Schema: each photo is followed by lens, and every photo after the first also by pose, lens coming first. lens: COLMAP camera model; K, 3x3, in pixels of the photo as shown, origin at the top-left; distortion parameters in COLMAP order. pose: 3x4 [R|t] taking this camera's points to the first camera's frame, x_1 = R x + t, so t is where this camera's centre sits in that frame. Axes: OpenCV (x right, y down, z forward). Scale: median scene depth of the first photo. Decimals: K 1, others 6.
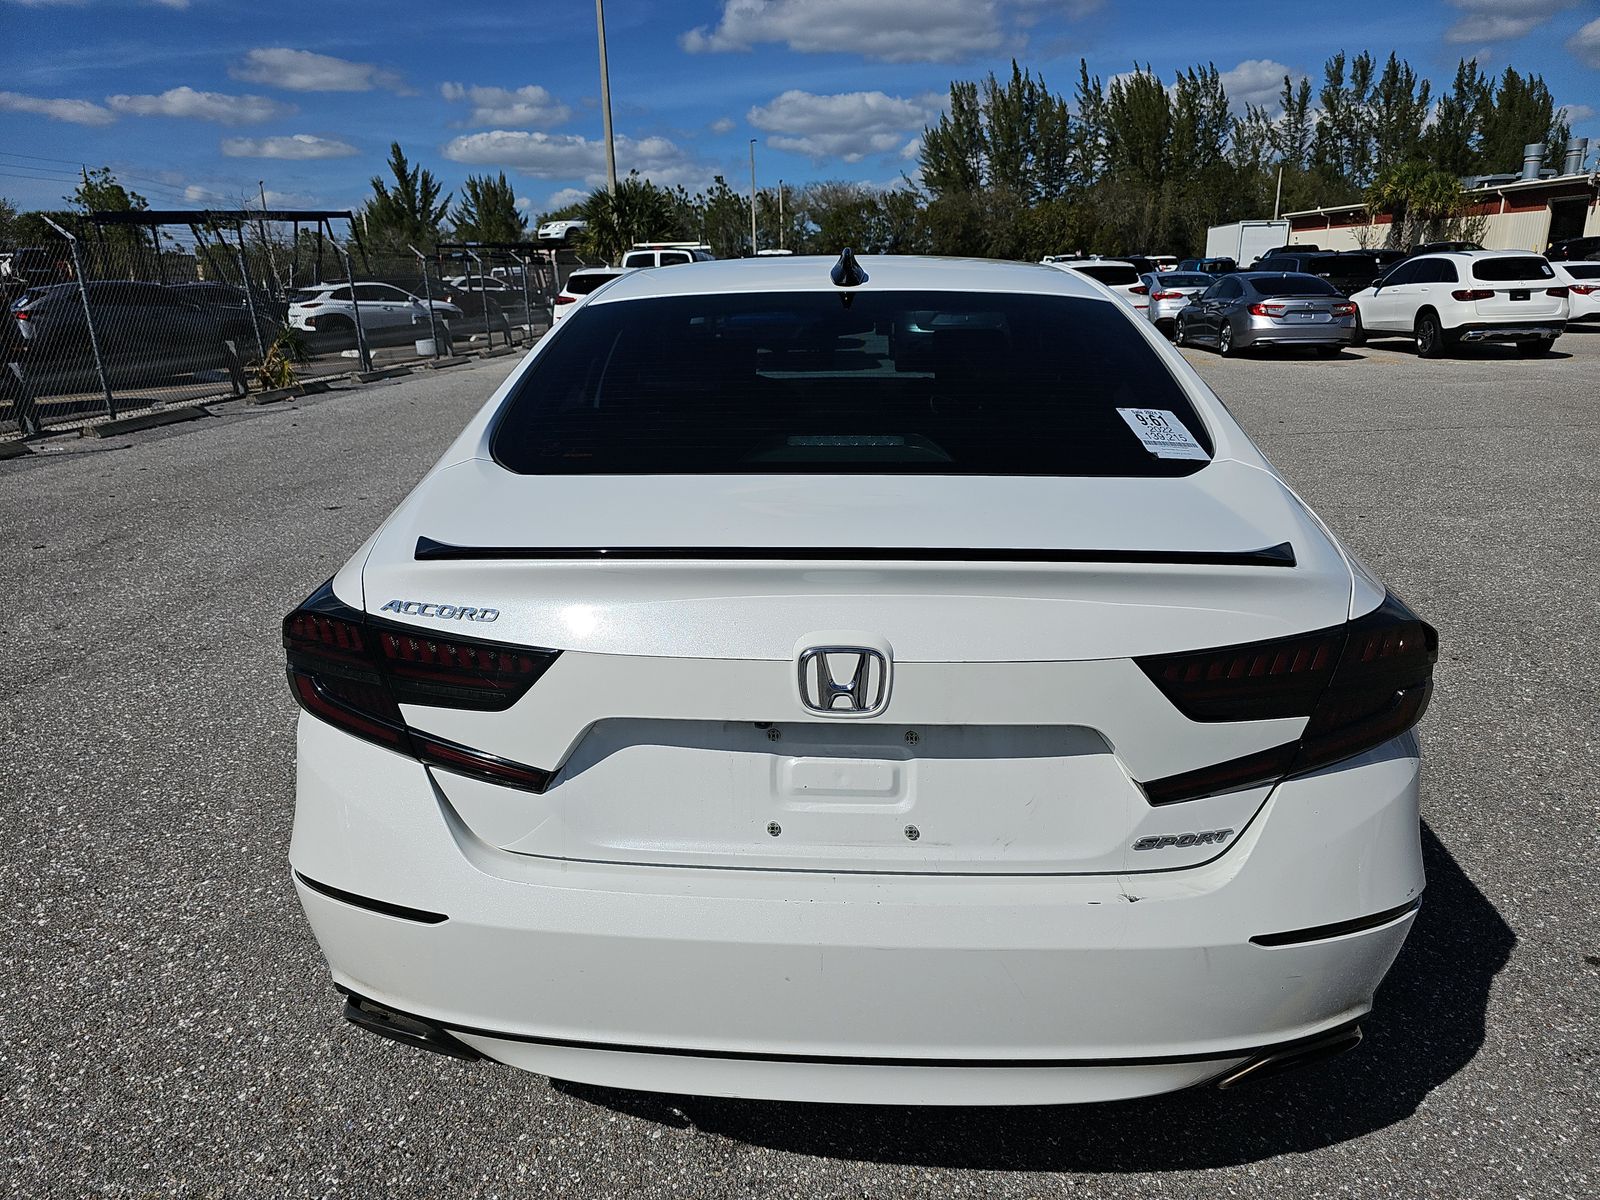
lens RADIAL K [[1117.8, 0, 800.0], [0, 1117.8, 600.0], [0, 0, 1]] dist [-0.008697, -0.004021]
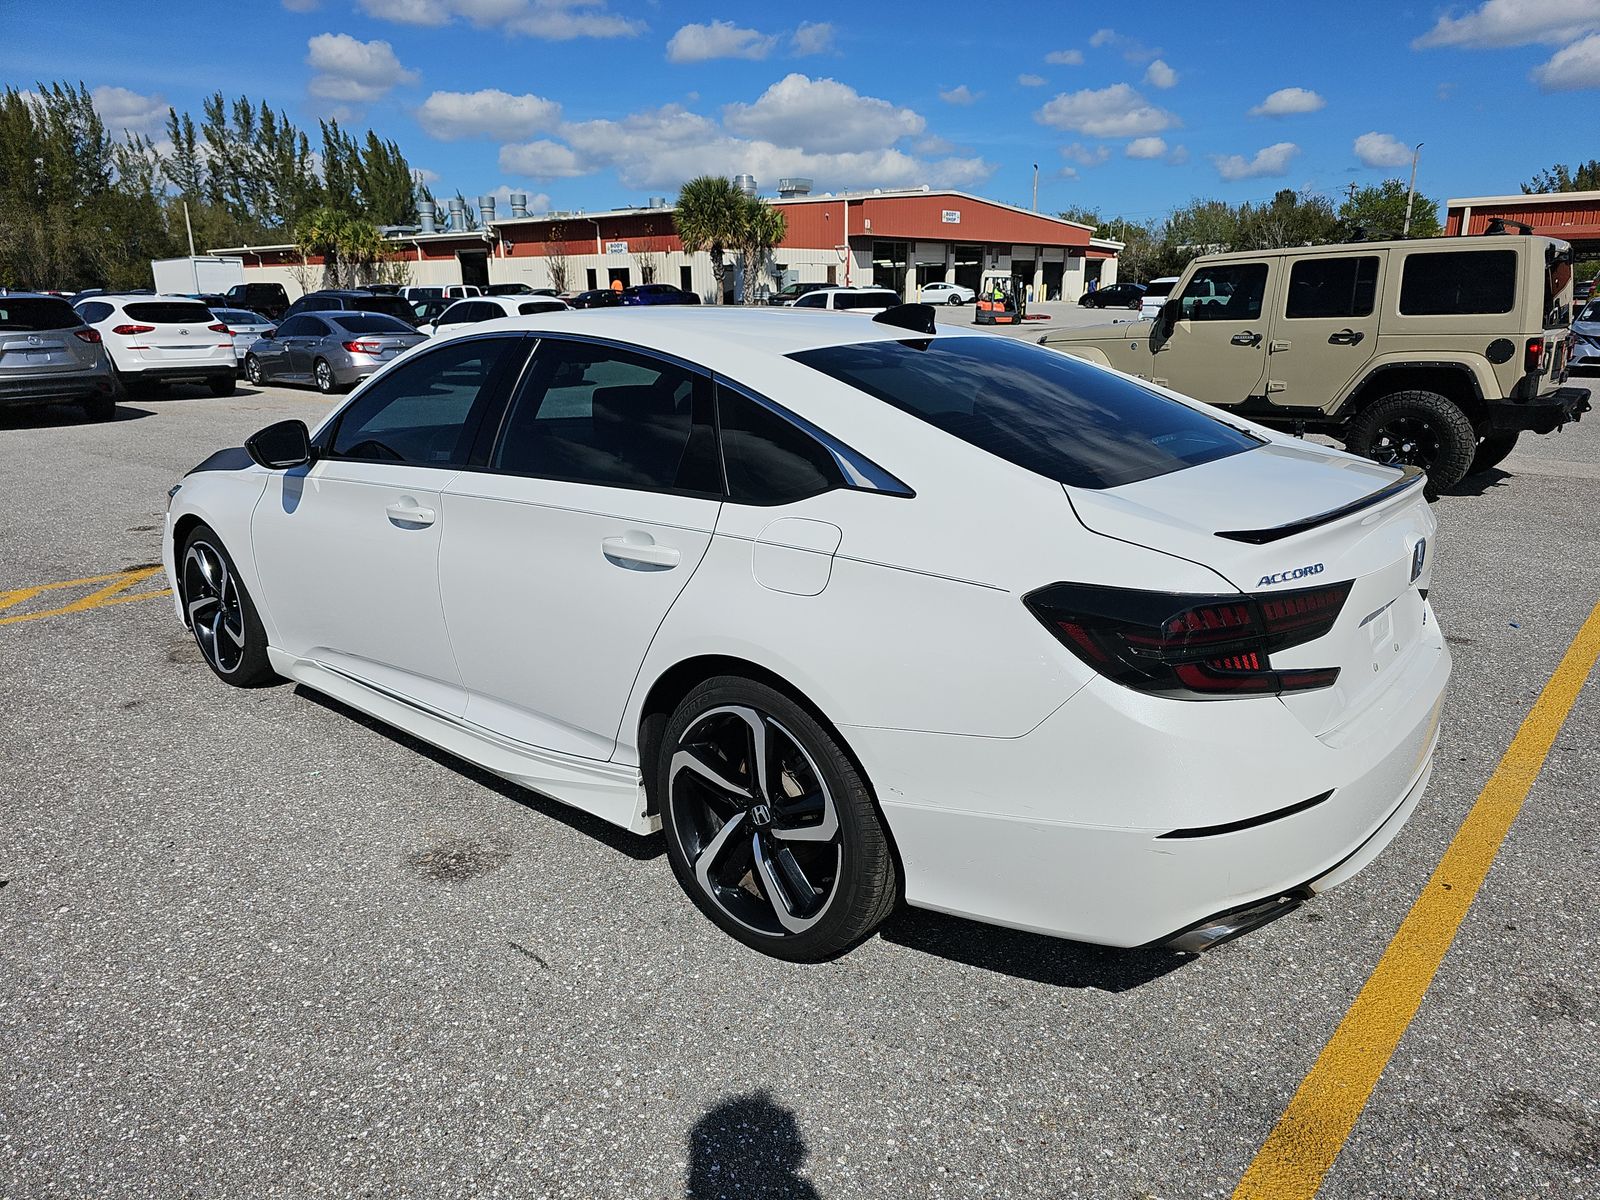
lens RADIAL K [[1117.8, 0, 800.0], [0, 1117.8, 600.0], [0, 0, 1]] dist [-0.008697, -0.004021]
pose [[0.570155, -0.190883, 0.799054, -0.115641], [0.214977, 0.973407, 0.079139, -0.012961], [-0.792911, 0.126656, 0.596029, 0.044273]]
